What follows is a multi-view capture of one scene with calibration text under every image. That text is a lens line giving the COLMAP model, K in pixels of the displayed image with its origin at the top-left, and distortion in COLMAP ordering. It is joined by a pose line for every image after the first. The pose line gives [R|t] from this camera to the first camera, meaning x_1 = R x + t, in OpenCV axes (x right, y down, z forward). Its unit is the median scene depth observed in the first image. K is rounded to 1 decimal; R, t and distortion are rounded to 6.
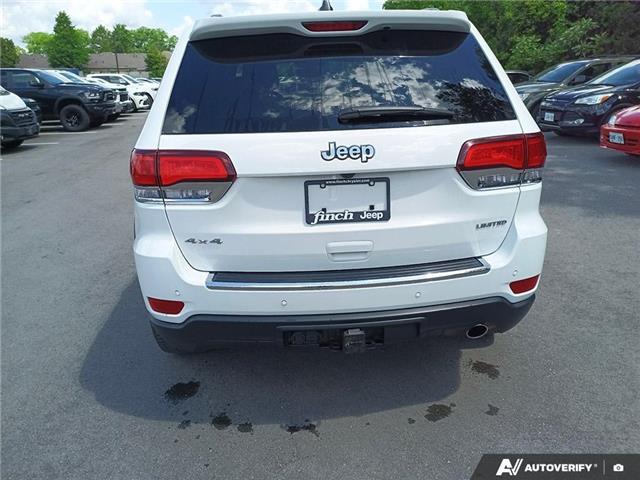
lens RADIAL K [[506.1, 0, 322.8], [0, 506.1, 239.9], [0, 0, 1]] dist [0.046112, -0.041058]
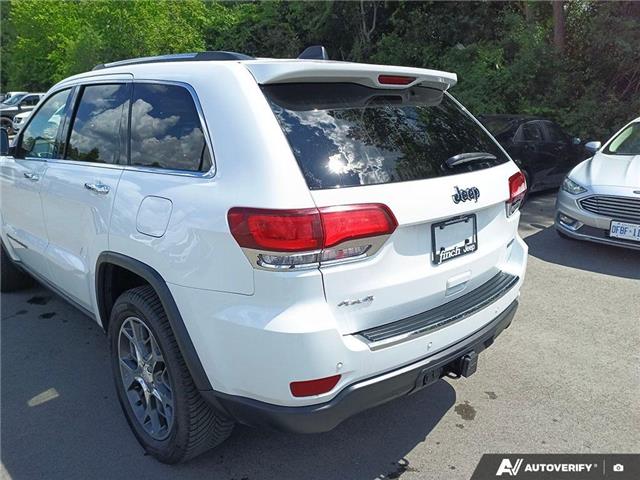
lens RADIAL K [[506.1, 0, 322.8], [0, 506.1, 239.9], [0, 0, 1]] dist [0.046112, -0.041058]
pose [[0.769450, -0.126295, 0.626097, -0.181808], [0.166705, 0.985989, -0.005983, -0.024139], [-0.616569, 0.108977, 0.779723, 0.066969]]
